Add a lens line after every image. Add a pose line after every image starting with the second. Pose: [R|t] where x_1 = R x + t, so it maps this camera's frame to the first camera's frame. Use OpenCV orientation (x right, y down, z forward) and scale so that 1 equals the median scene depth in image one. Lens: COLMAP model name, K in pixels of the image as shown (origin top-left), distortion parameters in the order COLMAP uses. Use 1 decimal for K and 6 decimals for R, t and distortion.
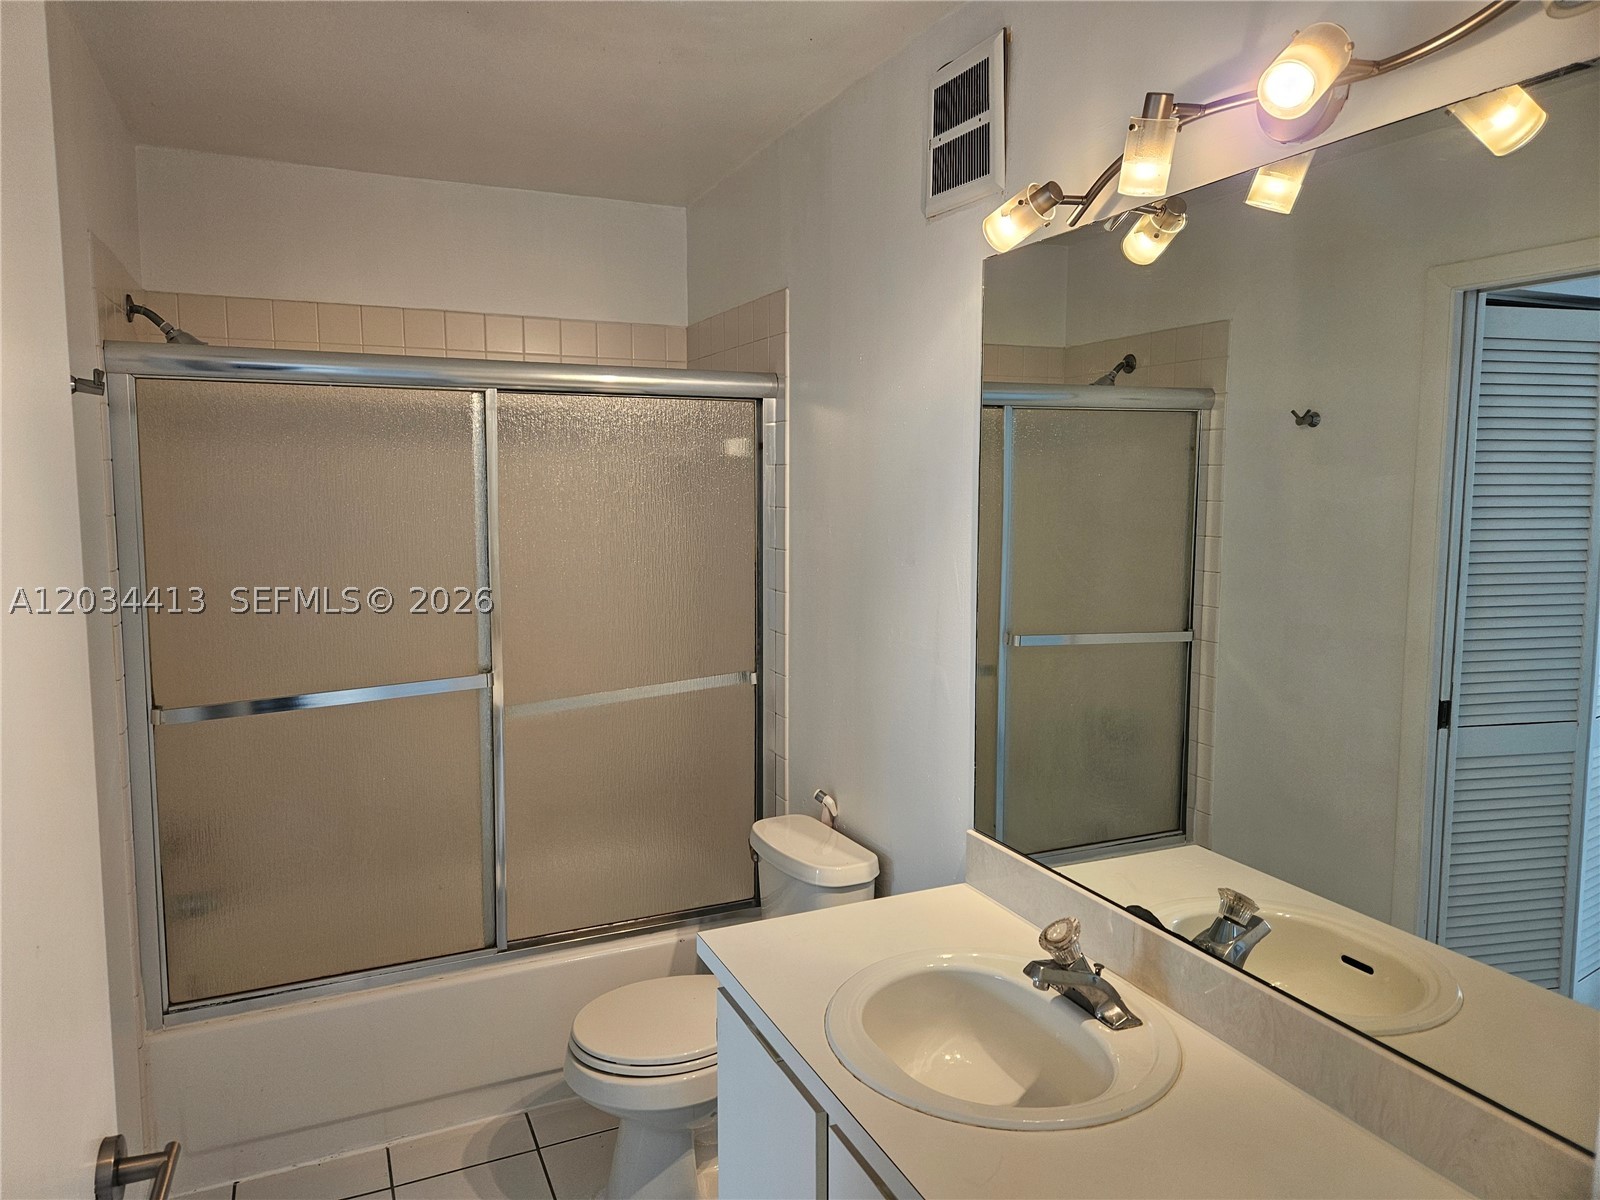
lens RADIAL K [[1081.0, 0, 801.2], [0, 1081.0, 578.3], [0, 0, 1]] dist [0.087932, -0.083922]
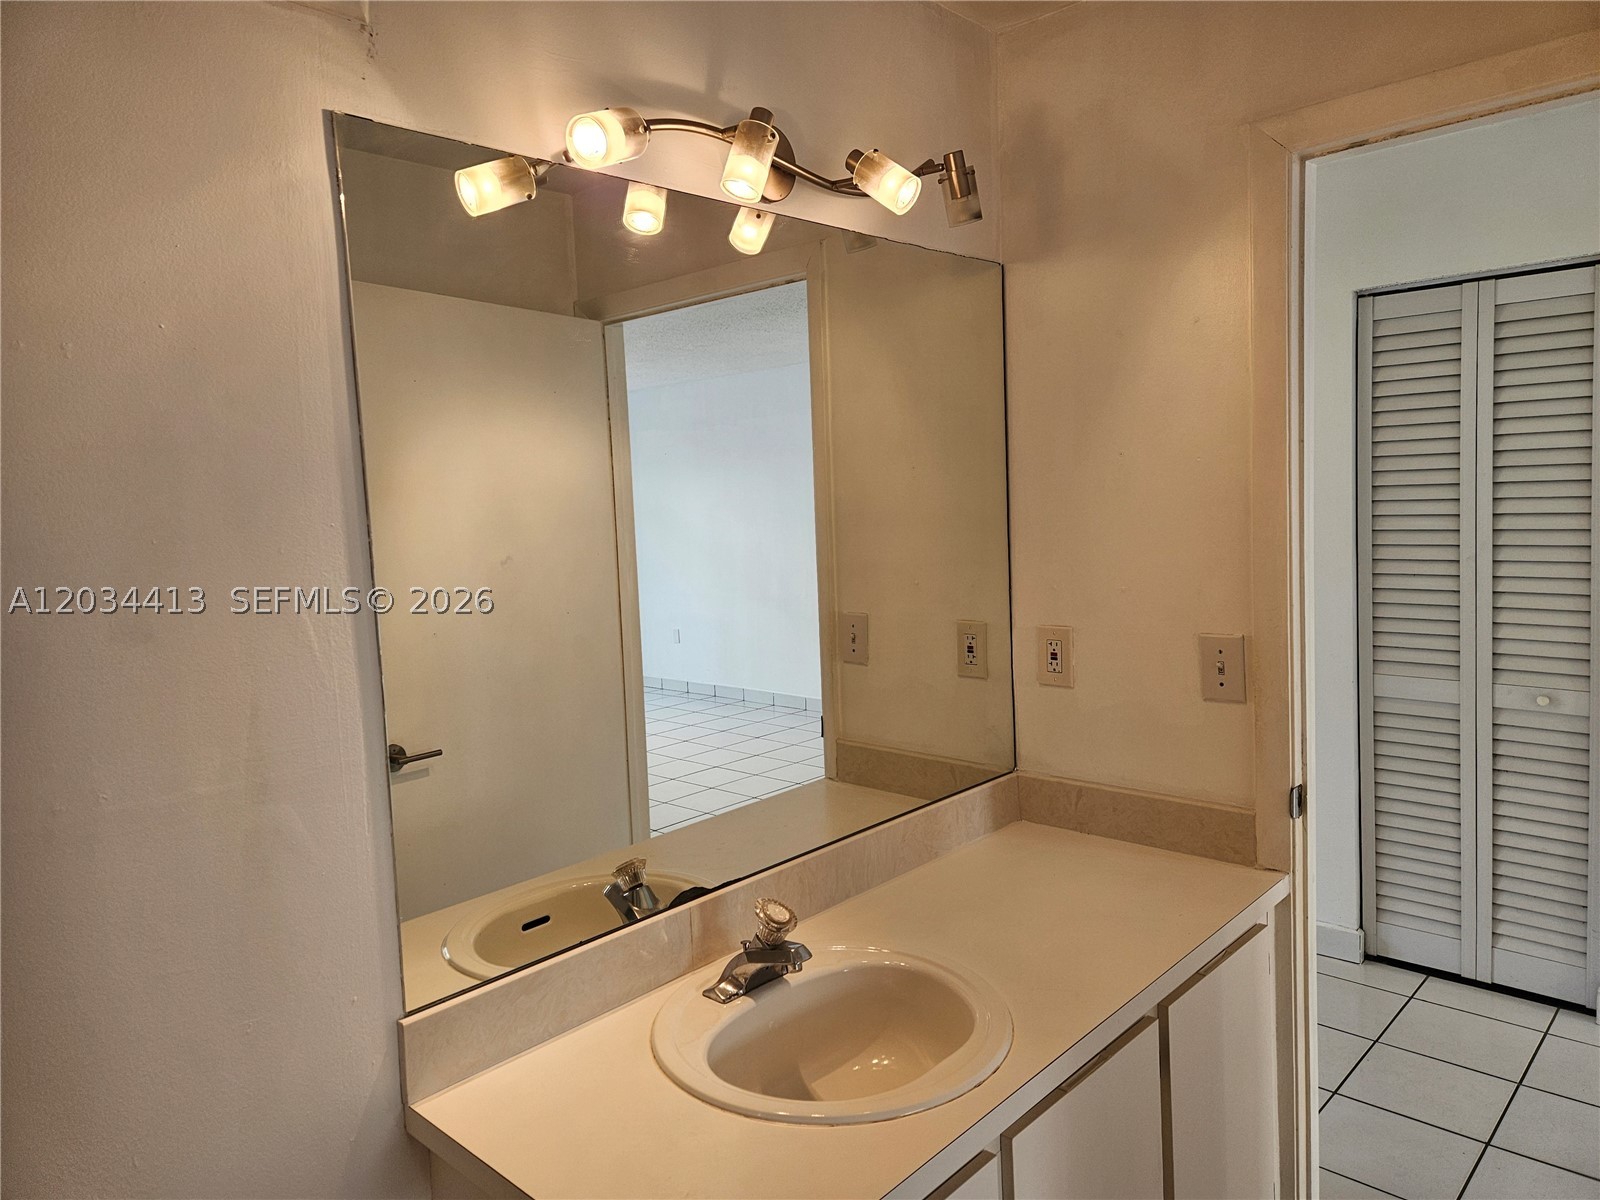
lens RADIAL K [[1081.0, 0, 801.2], [0, 1081.0, 578.3], [0, 0, 1]] dist [0.087932, -0.083922]
pose [[-0.370382, -0.059731, 0.926957, -0.628320], [0.131823, 0.984450, 0.116108, -0.081208], [-0.919478, 0.165198, -0.356749, 1.205462]]
